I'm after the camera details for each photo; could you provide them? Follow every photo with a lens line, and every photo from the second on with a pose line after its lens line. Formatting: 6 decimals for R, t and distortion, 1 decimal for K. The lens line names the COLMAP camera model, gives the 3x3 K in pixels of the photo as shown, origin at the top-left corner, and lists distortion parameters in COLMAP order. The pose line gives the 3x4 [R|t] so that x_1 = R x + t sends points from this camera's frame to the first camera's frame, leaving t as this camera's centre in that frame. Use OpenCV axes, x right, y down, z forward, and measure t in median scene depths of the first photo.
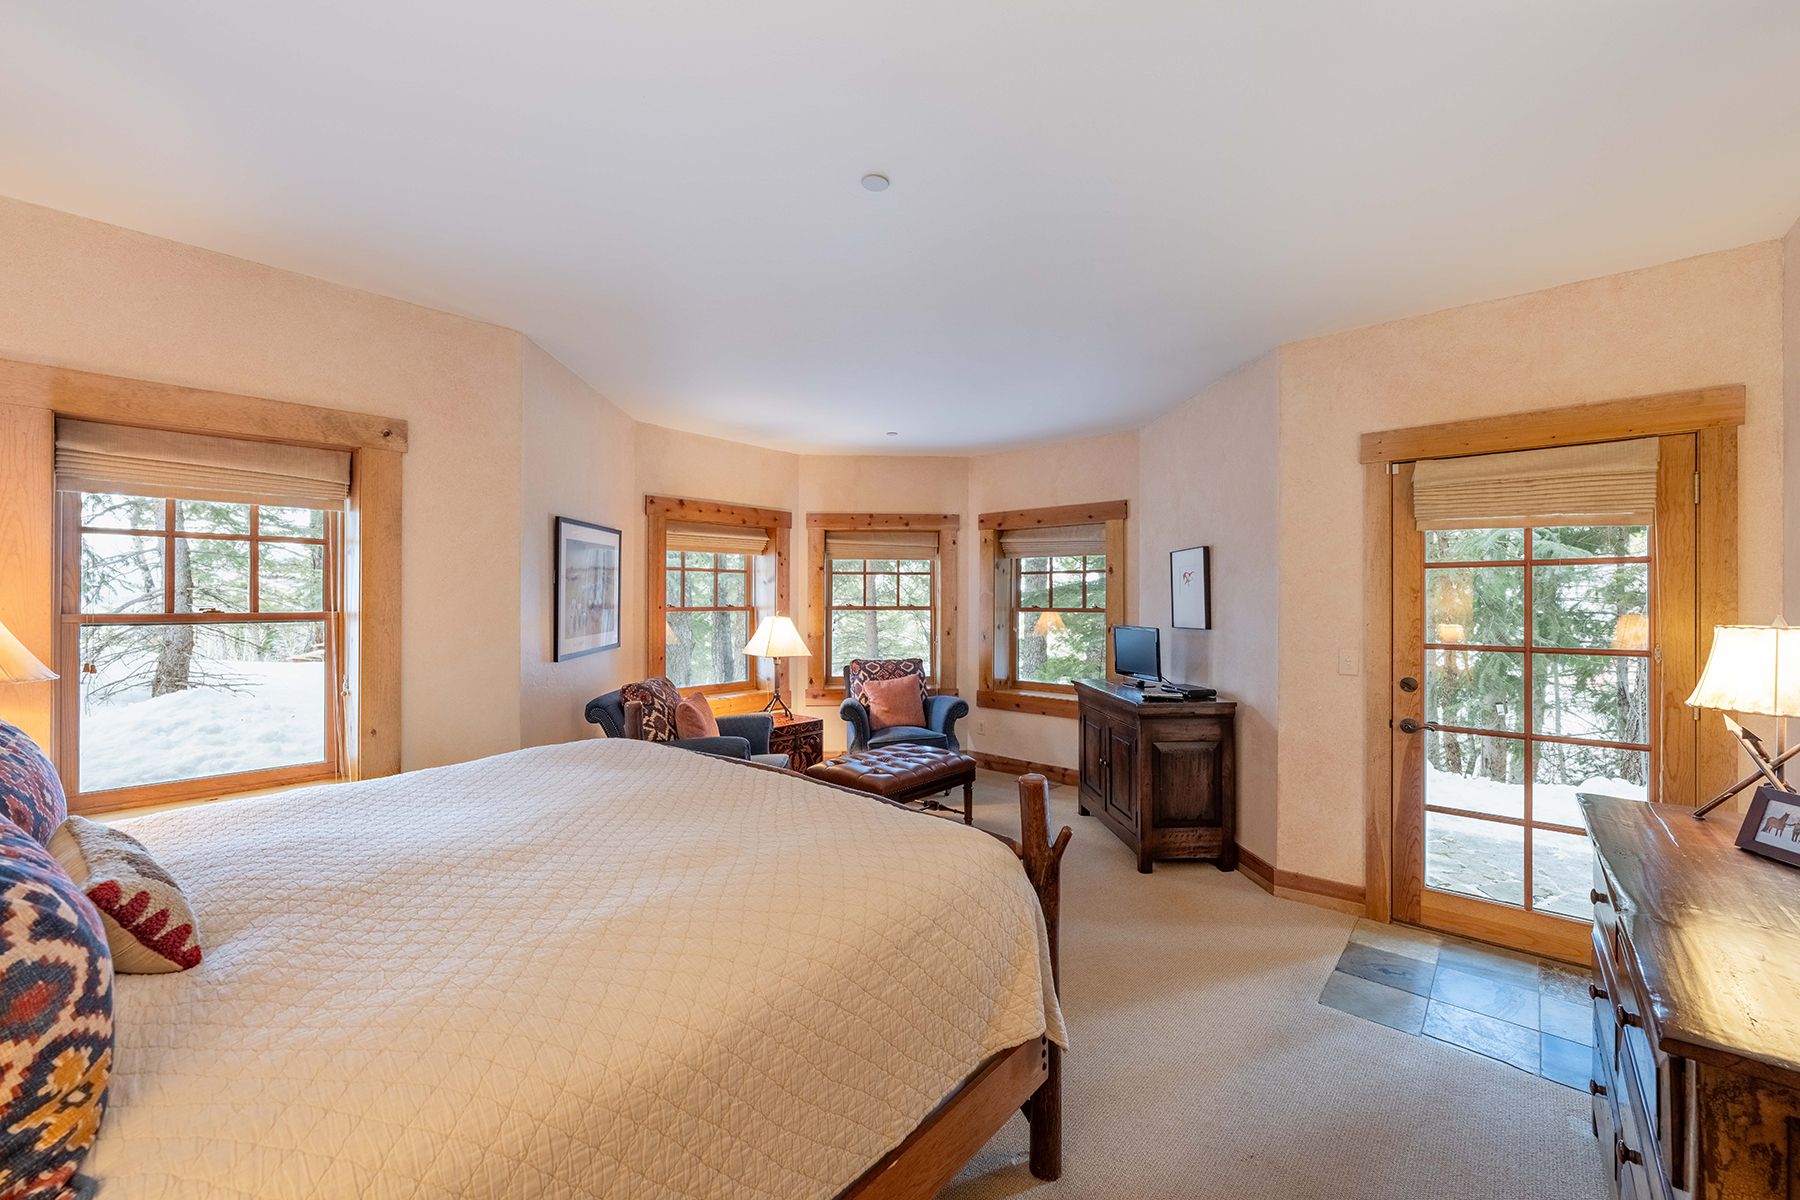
lens RADIAL K [[721.2, 0, 894.7], [0, 721.2, 595.7], [0, 0, 1]] dist [0.000079, -0.000049]
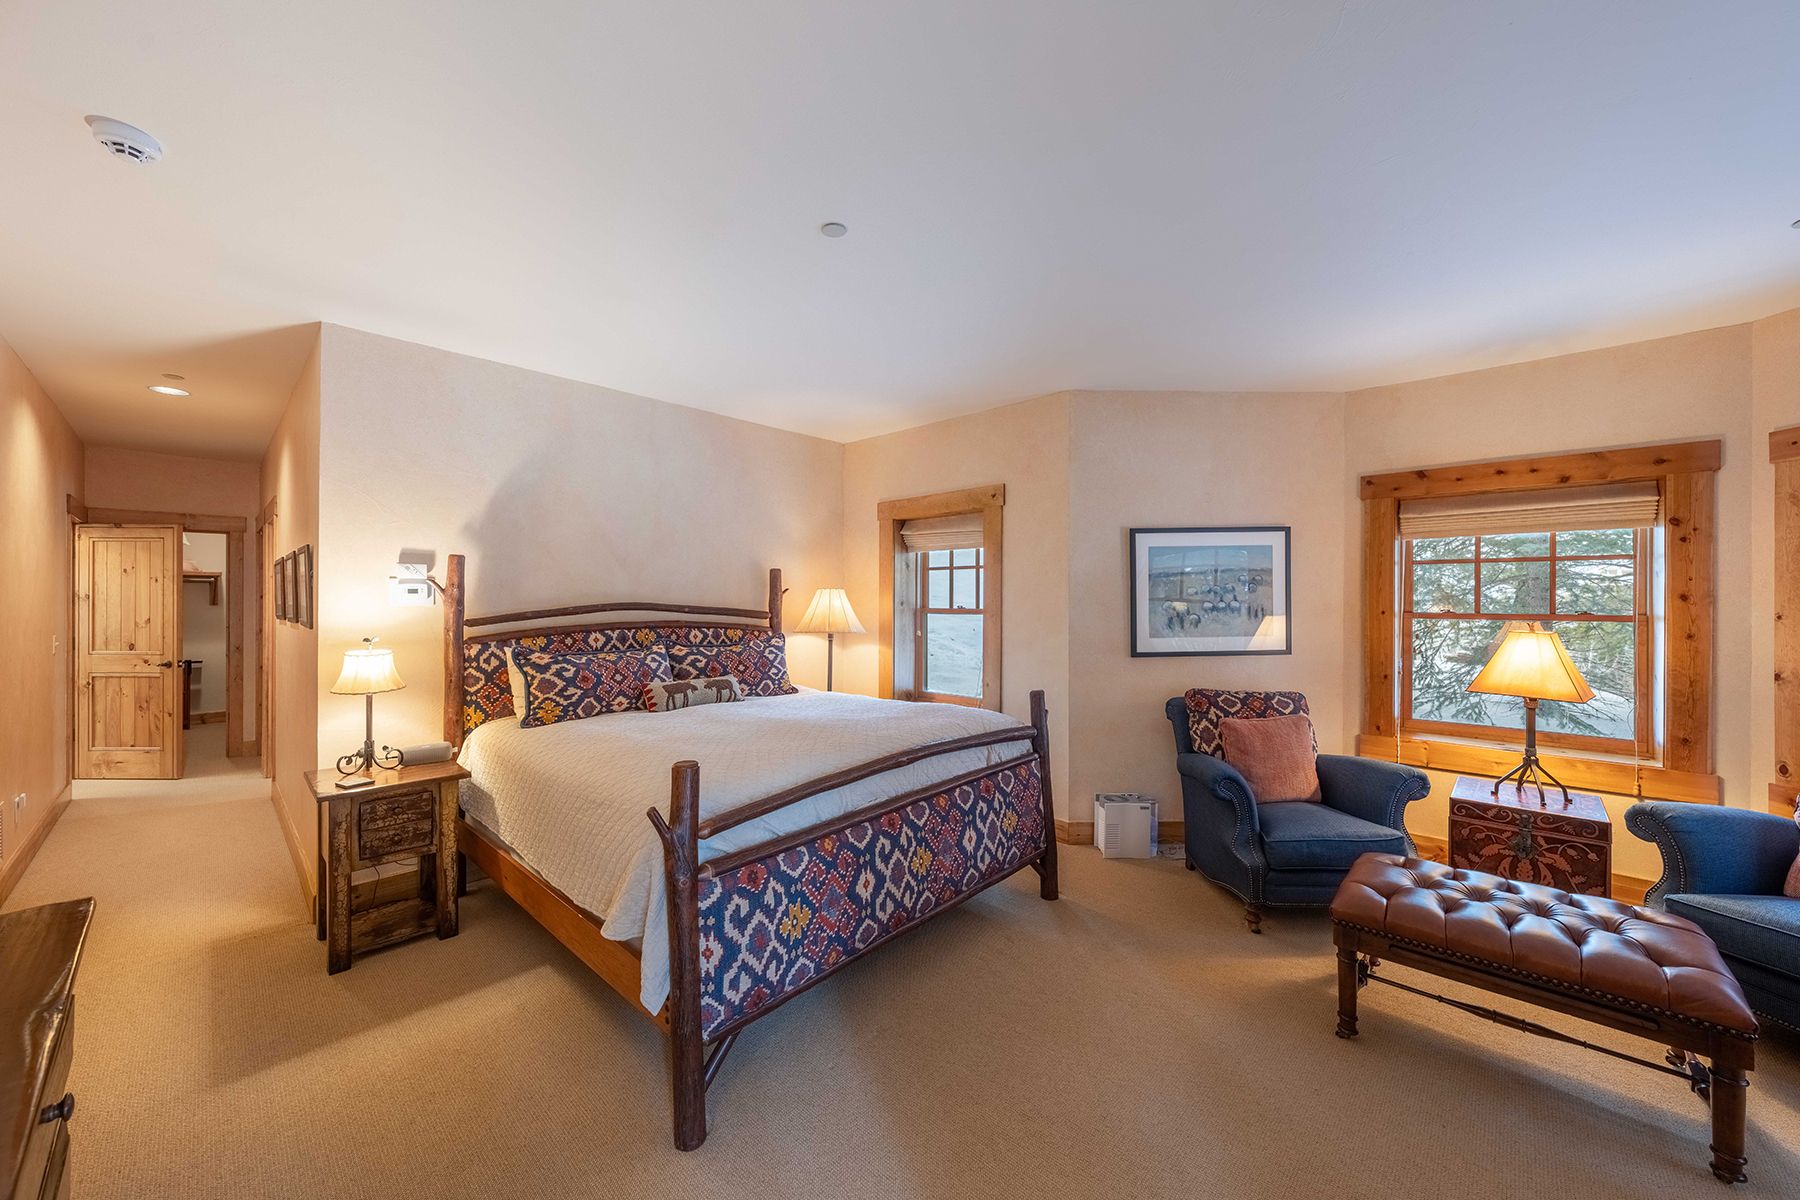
lens RADIAL K [[665.8, 0, 893.9], [0, 665.8, 599.2], [0, 0, 1]] dist [-0.001554, -0.000102]
pose [[-0.038607, -0.000749, -0.999254, 0.482617], [0.002824, 0.999996, -0.000858, 0.000352], [0.999250, -0.002855, -0.038604, 0.540974]]
